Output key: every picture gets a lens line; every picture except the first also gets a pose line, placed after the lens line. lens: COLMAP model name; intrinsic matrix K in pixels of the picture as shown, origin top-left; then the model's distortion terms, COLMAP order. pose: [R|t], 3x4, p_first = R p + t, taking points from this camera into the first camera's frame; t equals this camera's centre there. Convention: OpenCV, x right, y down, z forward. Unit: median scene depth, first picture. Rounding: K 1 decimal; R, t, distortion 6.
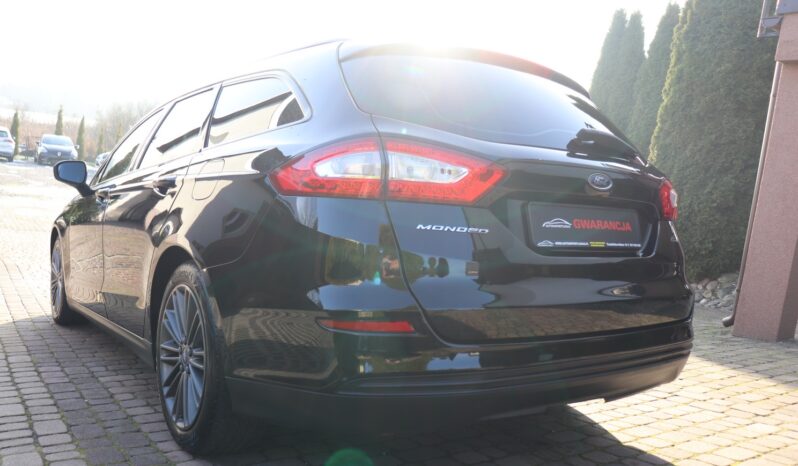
lens RADIAL K [[677.7, 0, 400.2], [0, 677.7, 228.6], [0, 0, 1]] dist [-0.158781, 0.119106]
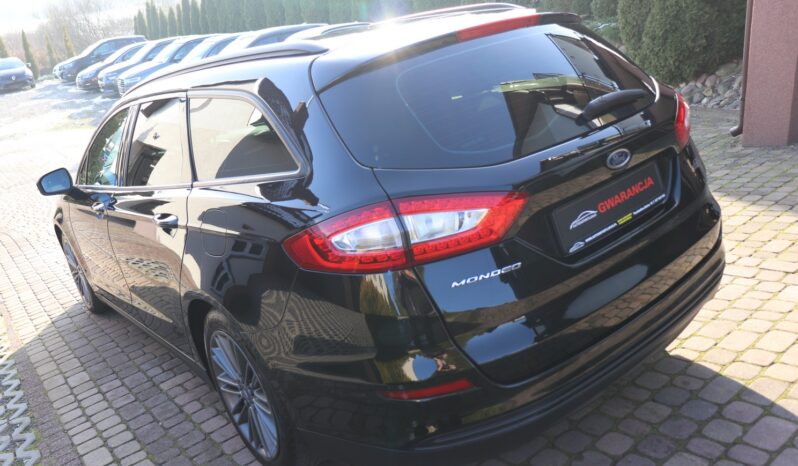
lens RADIAL K [[677.7, 0, 398.3], [0, 677.7, 233.0], [0, 0, 1]] dist [-0.158781, 0.119106]
pose [[0.969284, -0.243720, -0.033004, 0.000485], [0.243151, 0.929442, 0.277517, -0.196816], [-0.036961, -0.277018, 0.960154, 0.045014]]
